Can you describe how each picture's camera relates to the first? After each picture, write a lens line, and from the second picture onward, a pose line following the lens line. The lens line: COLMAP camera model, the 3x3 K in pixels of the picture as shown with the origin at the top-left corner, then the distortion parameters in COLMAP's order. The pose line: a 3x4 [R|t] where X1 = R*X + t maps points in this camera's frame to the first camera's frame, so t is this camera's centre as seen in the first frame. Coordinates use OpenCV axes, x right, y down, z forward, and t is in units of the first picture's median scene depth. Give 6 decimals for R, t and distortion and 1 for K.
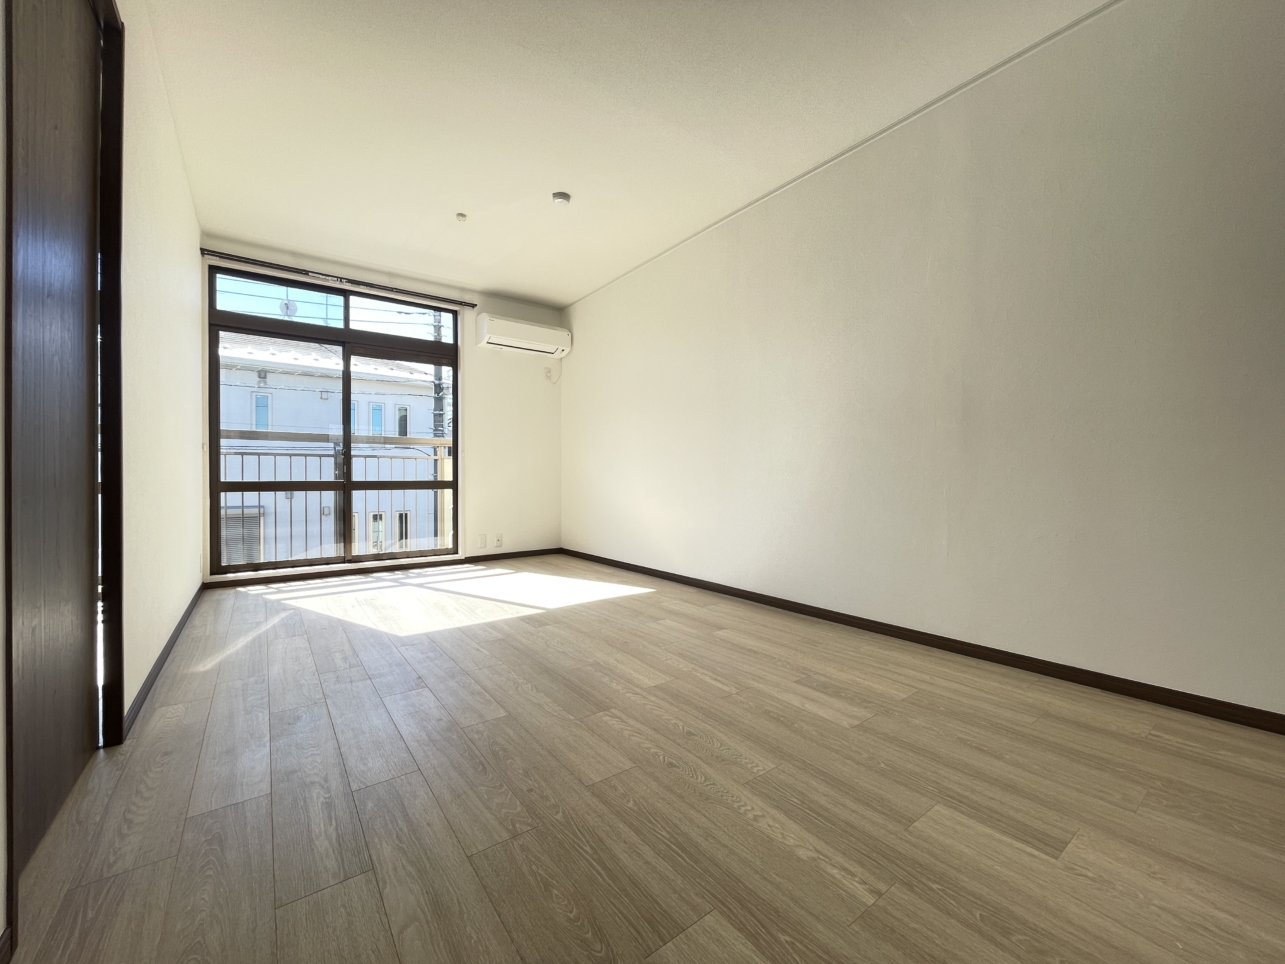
lens RADIAL K [[520.1, 0, 642.9], [0, 520.1, 480.5], [0, 0, 1]] dist [-0.002530, -0.000073]
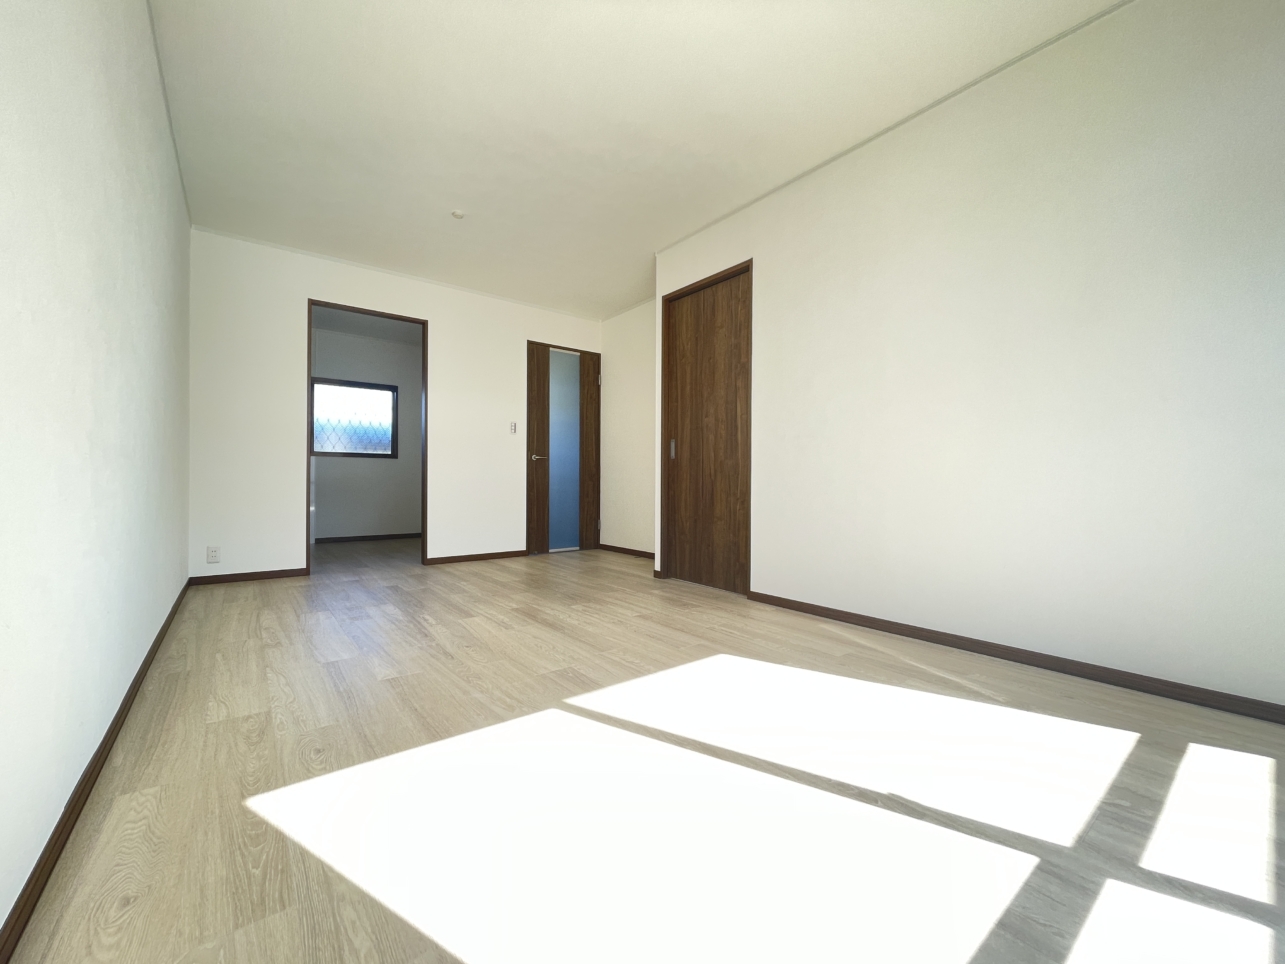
lens RADIAL K [[520.1, 0, 644.9], [0, 520.1, 479.7], [0, 0, 1]] dist [-0.002530, -0.000073]
pose [[-0.999436, 0.000679, -0.033562, -0.199406], [0.000634, 0.999999, 0.001334, 0.005186], [0.033563, 0.001312, -0.999436, 1.212796]]
